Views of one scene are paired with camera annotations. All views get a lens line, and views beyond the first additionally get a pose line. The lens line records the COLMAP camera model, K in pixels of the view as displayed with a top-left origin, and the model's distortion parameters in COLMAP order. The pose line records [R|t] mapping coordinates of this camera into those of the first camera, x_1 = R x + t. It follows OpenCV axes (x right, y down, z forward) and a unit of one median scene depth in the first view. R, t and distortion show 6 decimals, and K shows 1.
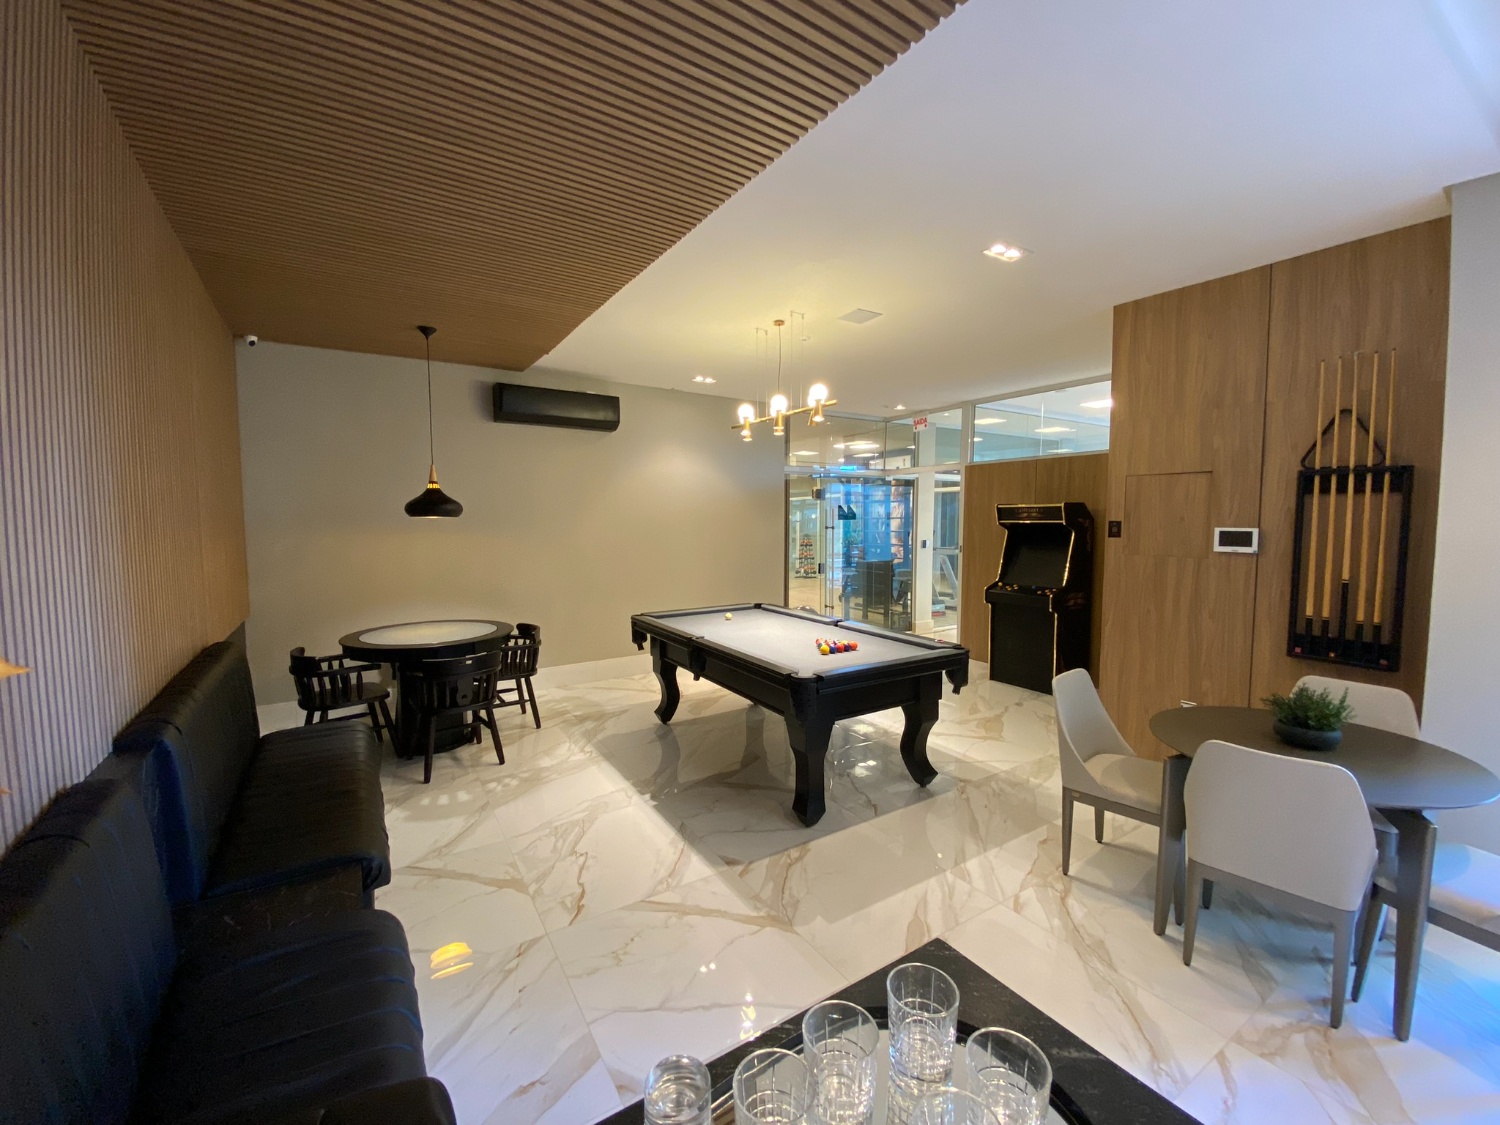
lens RADIAL K [[597.7, 0, 757.4], [0, 597.7, 569.9], [0, 0, 1]] dist [0.026063, -0.026115]
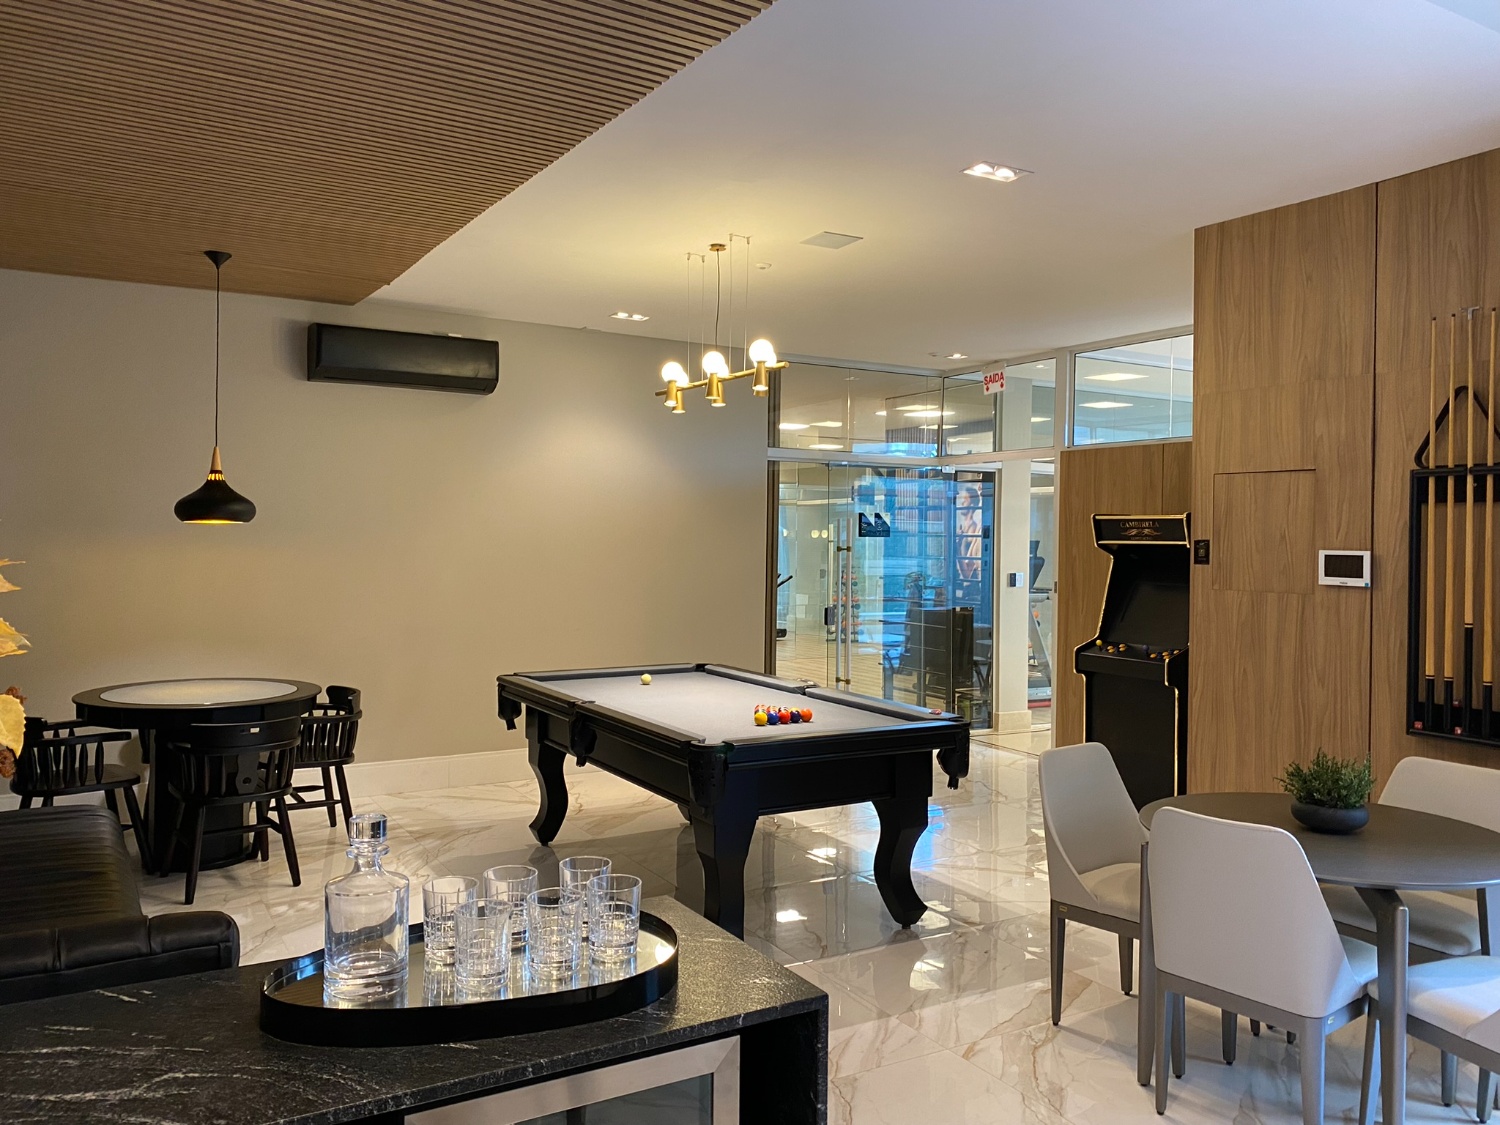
lens RADIAL K [[1170.6, 0, 750.0], [0, 1170.6, 562.5], [0, 0, 1]] dist [0.000442, -0.001425]
pose [[0.998699, 0.014418, -0.048916, 0.144009], [-0.017595, 0.997720, -0.065153, 0.036162], [0.047865, 0.065929, 0.996676, -0.313214]]
